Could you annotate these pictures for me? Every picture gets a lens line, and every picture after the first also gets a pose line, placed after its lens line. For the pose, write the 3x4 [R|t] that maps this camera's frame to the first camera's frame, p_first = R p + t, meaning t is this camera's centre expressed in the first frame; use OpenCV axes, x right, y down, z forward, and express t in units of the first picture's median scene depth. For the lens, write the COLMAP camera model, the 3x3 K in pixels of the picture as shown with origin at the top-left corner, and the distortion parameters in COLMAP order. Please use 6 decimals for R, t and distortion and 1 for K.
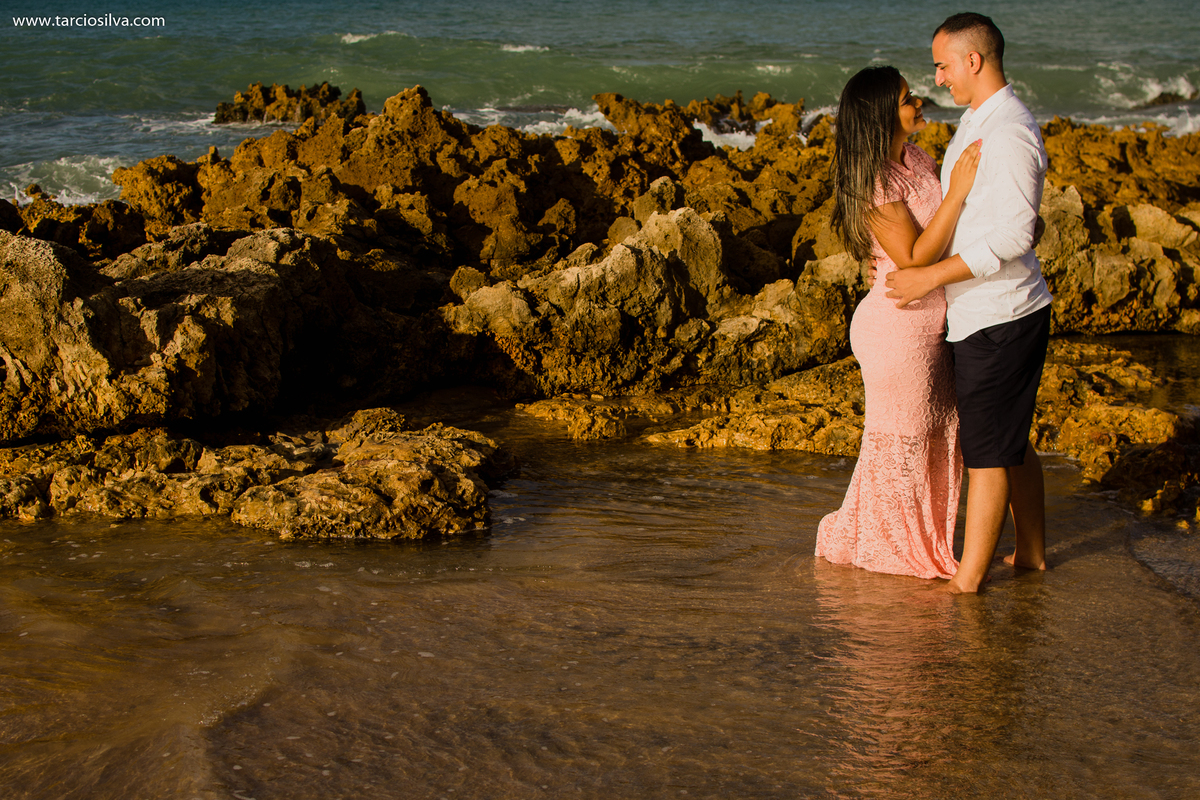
lens RADIAL K [[1763.7, 0, 599.9], [0, 1763.7, 396.1], [0, 0, 1]] dist [-0.294925, 0.000000]
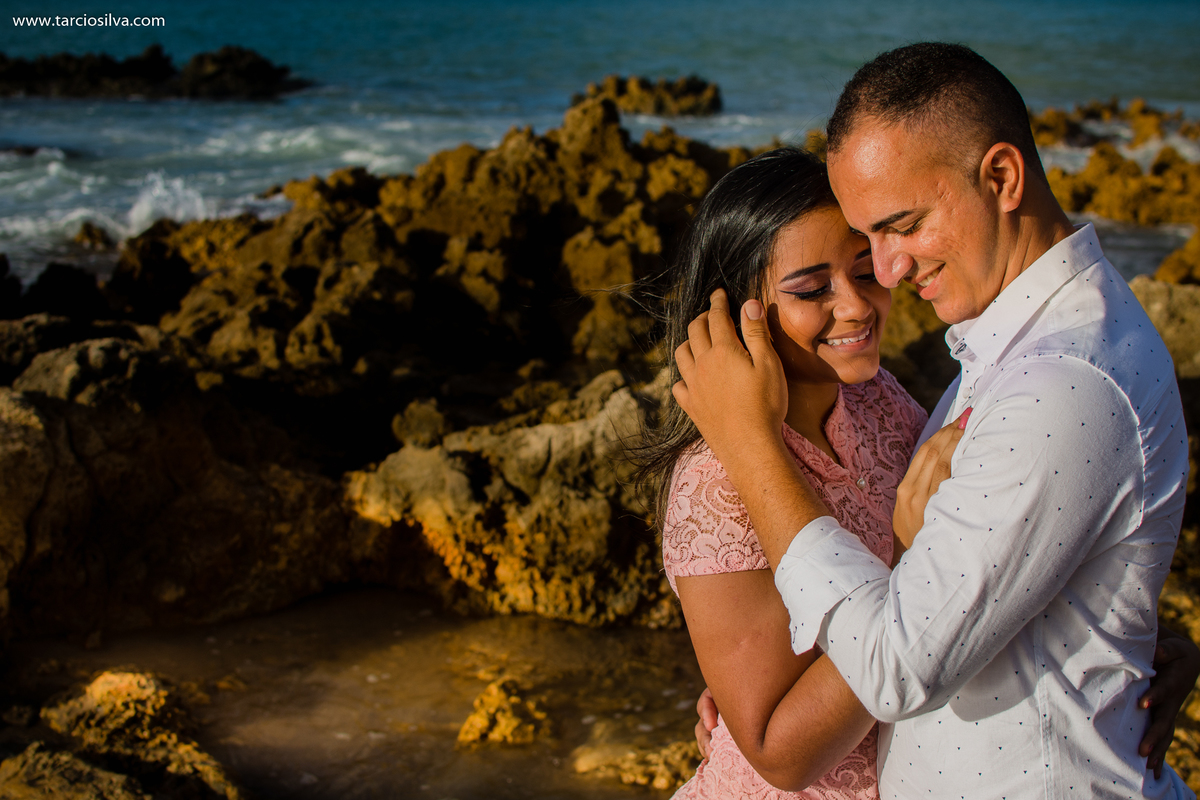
lens RADIAL K [[1763.7, 0, 600.4], [0, 1763.7, 405.6], [0, 0, 1]] dist [-0.294925, 0.000000]
pose [[0.977650, 0.054634, -0.203017, 0.127319], [-0.053156, 0.998505, 0.012731, -0.088785], [0.203409, -0.001655, 0.979092, 0.404032]]
